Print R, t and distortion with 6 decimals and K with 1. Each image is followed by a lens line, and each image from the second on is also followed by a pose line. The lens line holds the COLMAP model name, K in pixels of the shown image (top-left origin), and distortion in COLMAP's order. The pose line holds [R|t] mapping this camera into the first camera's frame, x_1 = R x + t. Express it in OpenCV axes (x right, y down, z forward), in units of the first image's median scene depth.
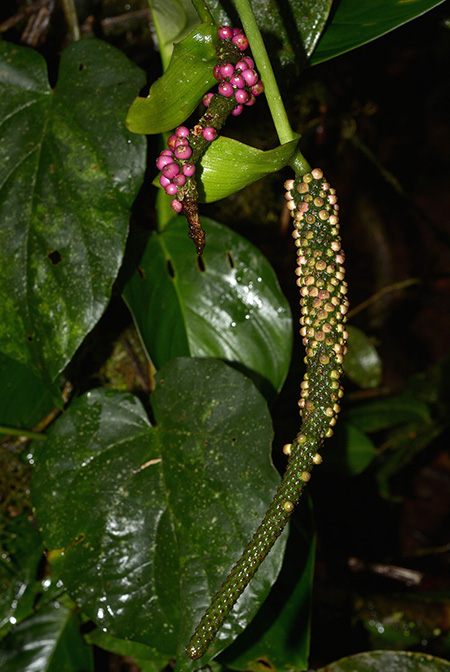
lens RADIAL K [[2079.0, 0, 224.6], [0, 2079.0, 336.5], [0, 0, 1]] dist [0.089974, 0.000000]
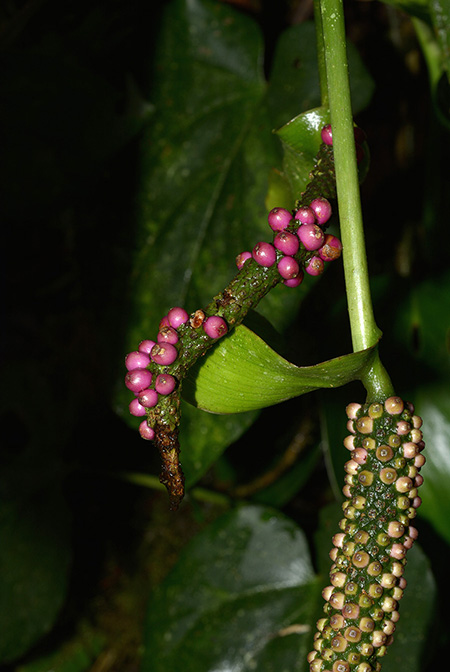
lens RADIAL K [[2079.0, 0, 225.1], [0, 2079.0, 334.3], [0, 0, 1]] dist [0.089974, 0.000000]
pose [[0.924222, 0.187025, -0.332921, 0.203021], [-0.131161, 0.974285, 0.183208, -0.208050], [0.358624, -0.125658, 0.924986, 0.405904]]
